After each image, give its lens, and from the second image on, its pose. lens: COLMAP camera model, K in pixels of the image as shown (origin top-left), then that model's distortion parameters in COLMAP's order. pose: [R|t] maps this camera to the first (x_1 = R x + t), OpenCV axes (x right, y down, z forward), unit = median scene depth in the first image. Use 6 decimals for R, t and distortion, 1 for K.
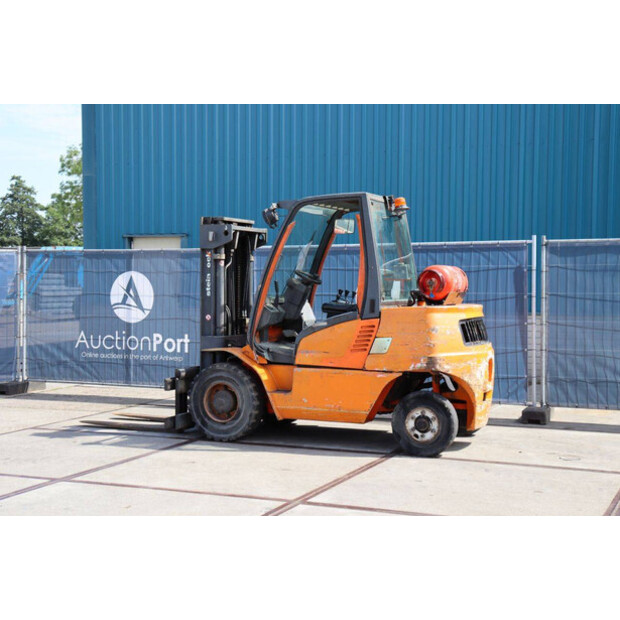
lens RADIAL K [[973.6, 0, 295.3], [0, 973.6, 310.9], [0, 0, 1]] dist [0.025702, 0.564940]
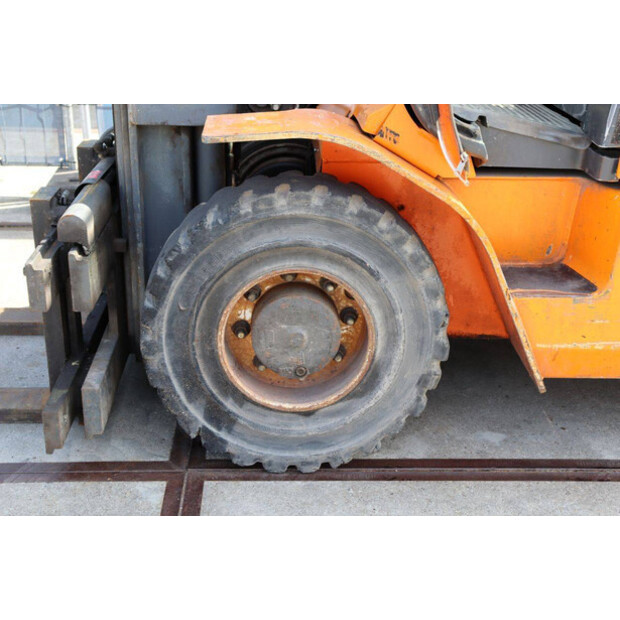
lens RADIAL K [[907.0, 0, 310.0], [0, 907.0, 310.0], [0, 0, 1]] dist [0.047406, 0.057249]
pose [[0.895483, -0.159420, 0.415567, -0.163347], [-0.006236, 0.929071, 0.369849, -0.001190], [-0.445053, -0.333785, 0.830973, 0.773065]]
